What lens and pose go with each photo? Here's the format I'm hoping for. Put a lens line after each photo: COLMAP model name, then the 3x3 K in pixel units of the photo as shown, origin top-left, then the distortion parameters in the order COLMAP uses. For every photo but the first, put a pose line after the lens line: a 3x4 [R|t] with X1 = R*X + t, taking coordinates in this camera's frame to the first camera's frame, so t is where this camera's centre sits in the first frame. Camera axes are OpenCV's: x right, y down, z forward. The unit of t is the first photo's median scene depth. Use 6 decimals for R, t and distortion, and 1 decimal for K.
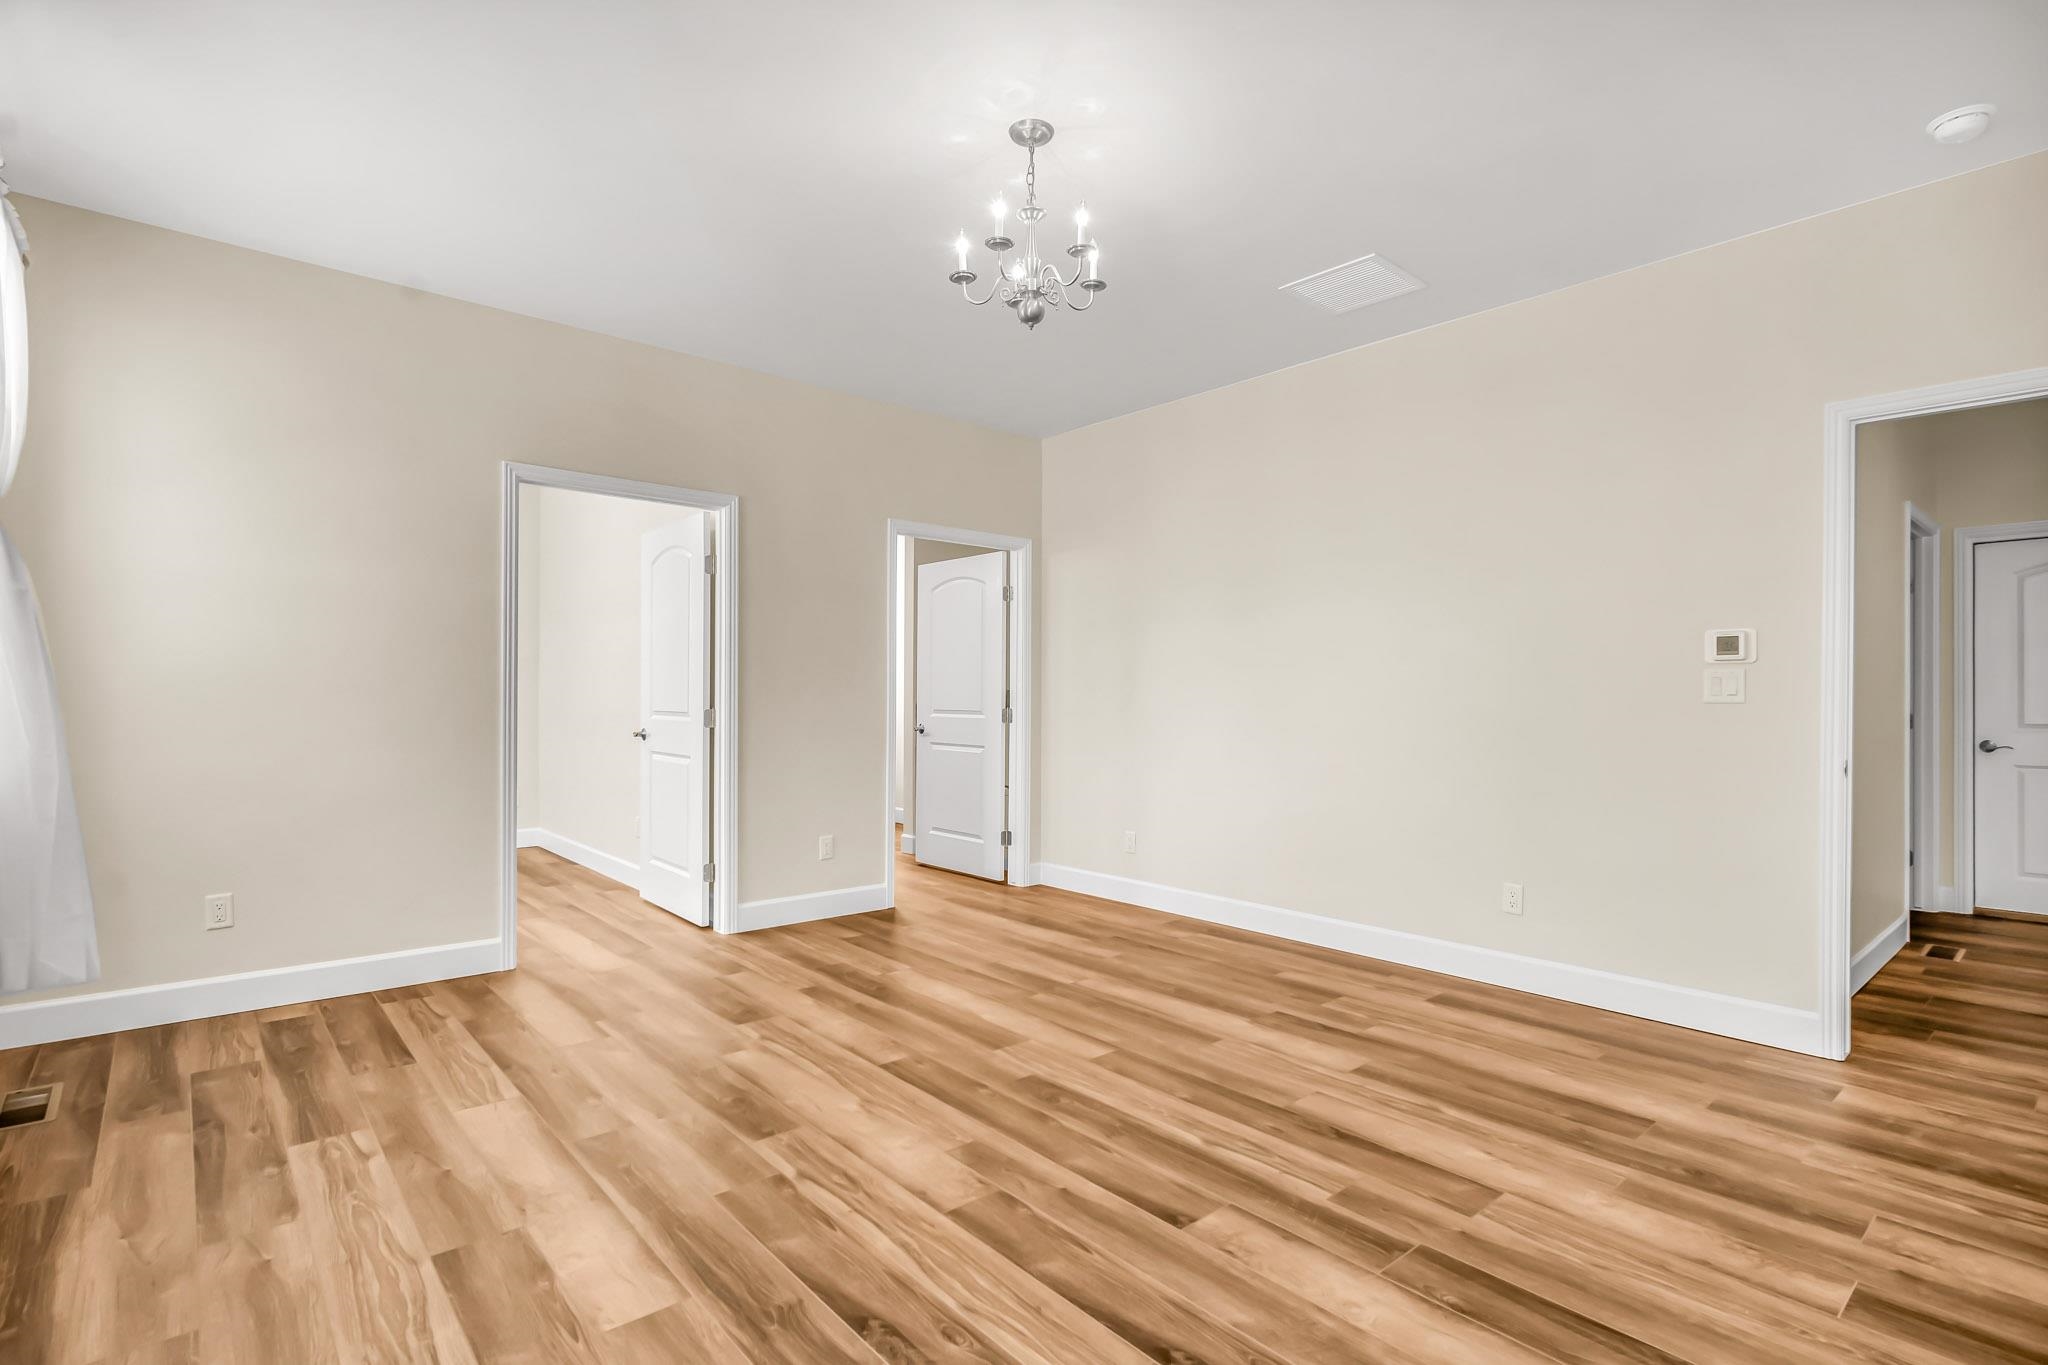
lens RADIAL K [[981.3, 0, 1018.0], [0, 981.3, 695.3], [0, 0, 1]] dist [0.000789, -0.000194]
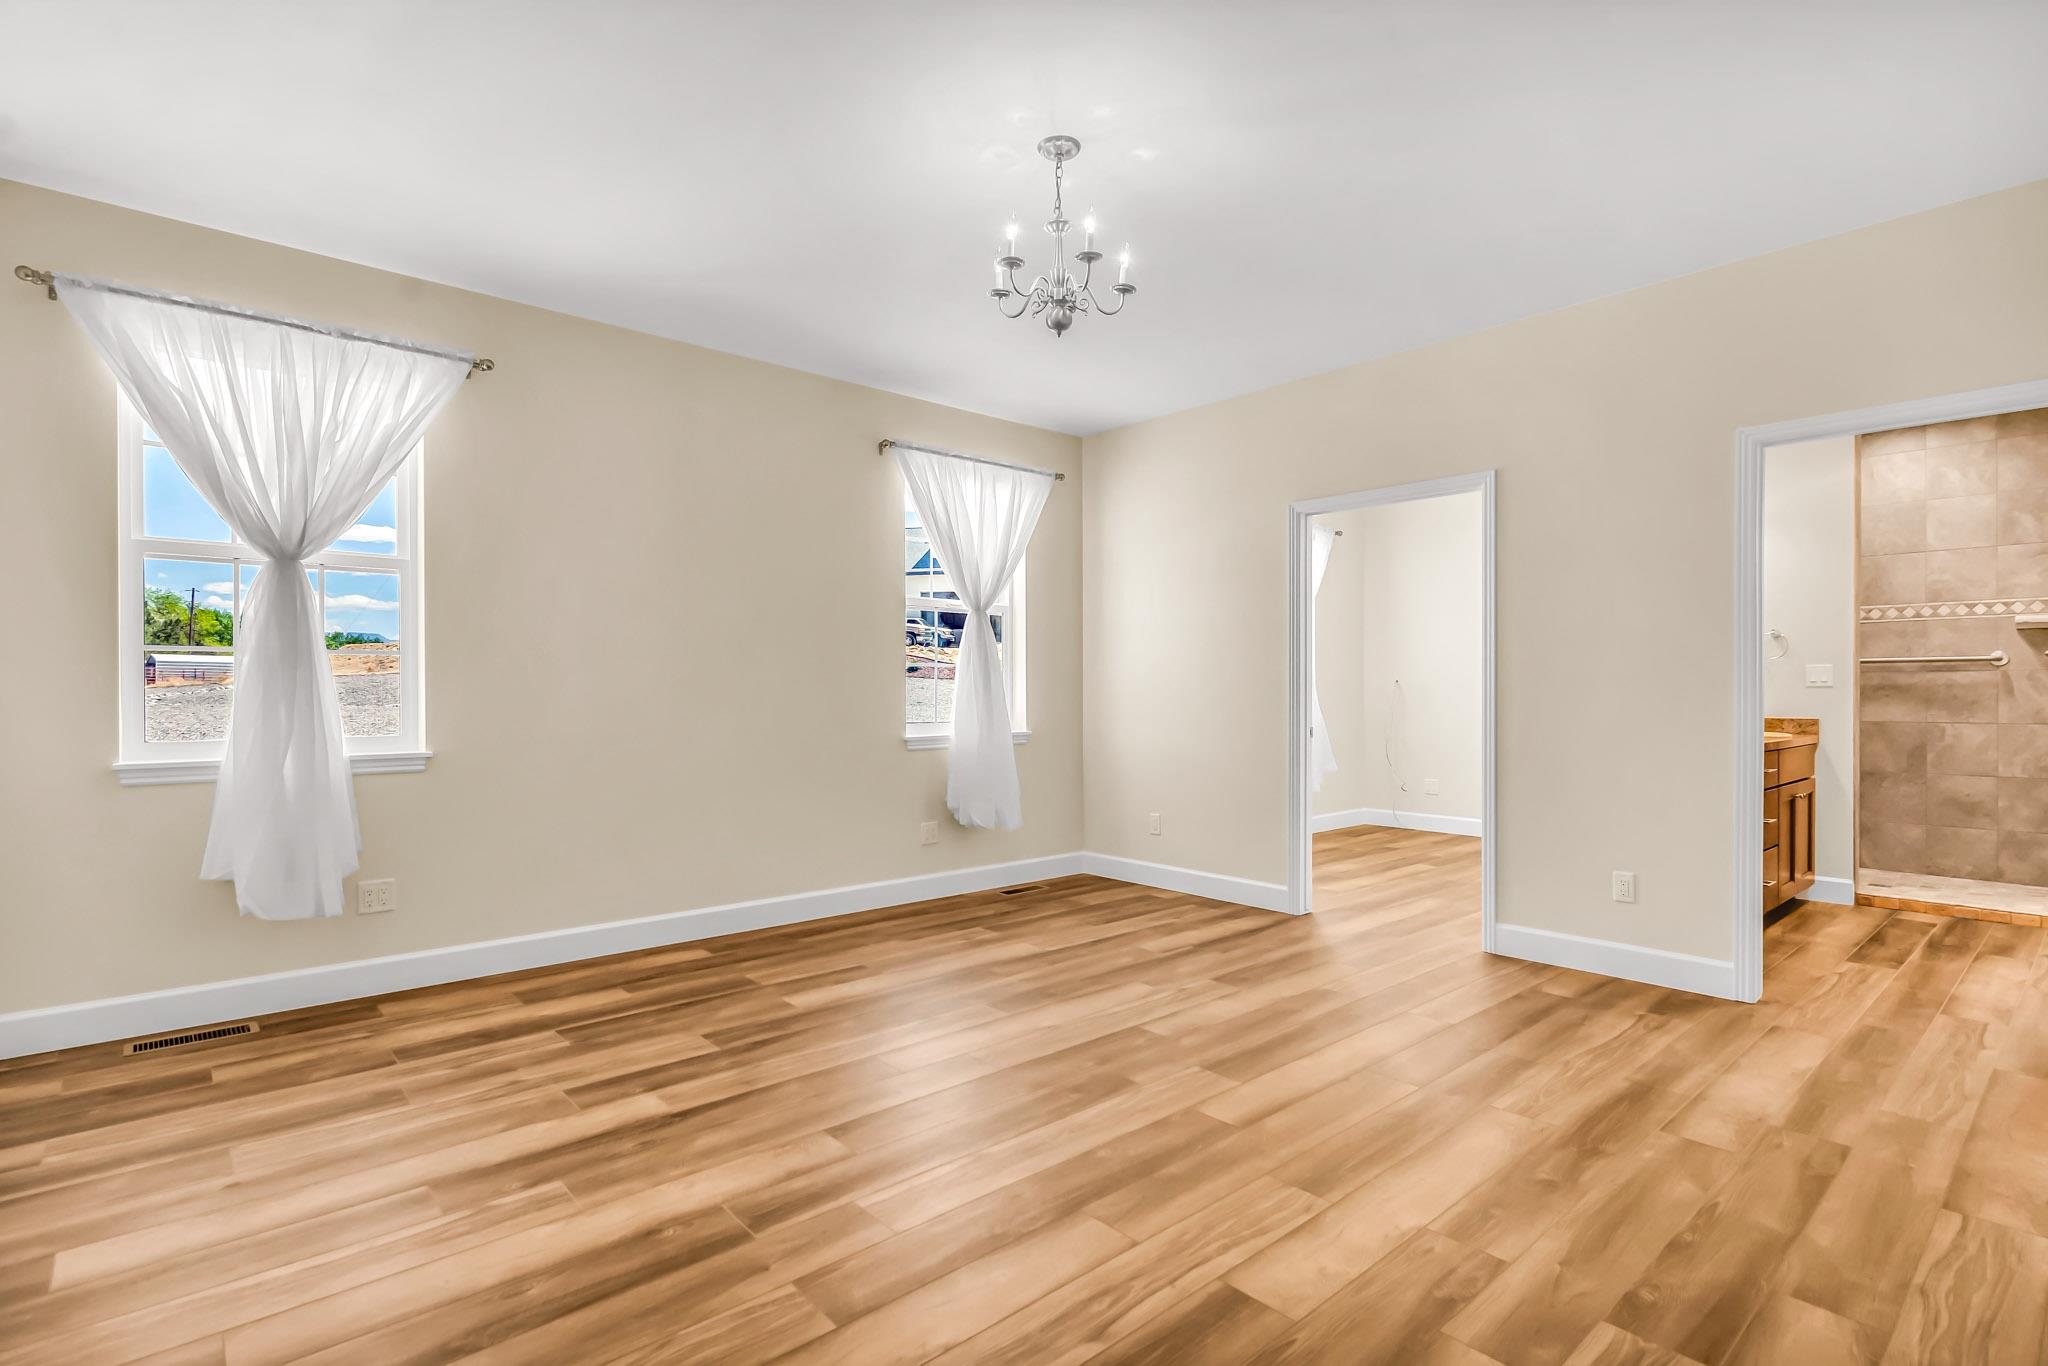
lens RADIAL K [[981.3, 0, 1018.0], [0, 981.3, 695.8], [0, 0, 1]] dist [0.000789, -0.000194]
pose [[0.006923, -0.002615, -0.999973, 0.973977], [0.004058, 0.999988, -0.002587, 0.007969], [0.999968, -0.004040, 0.006934, 0.871208]]
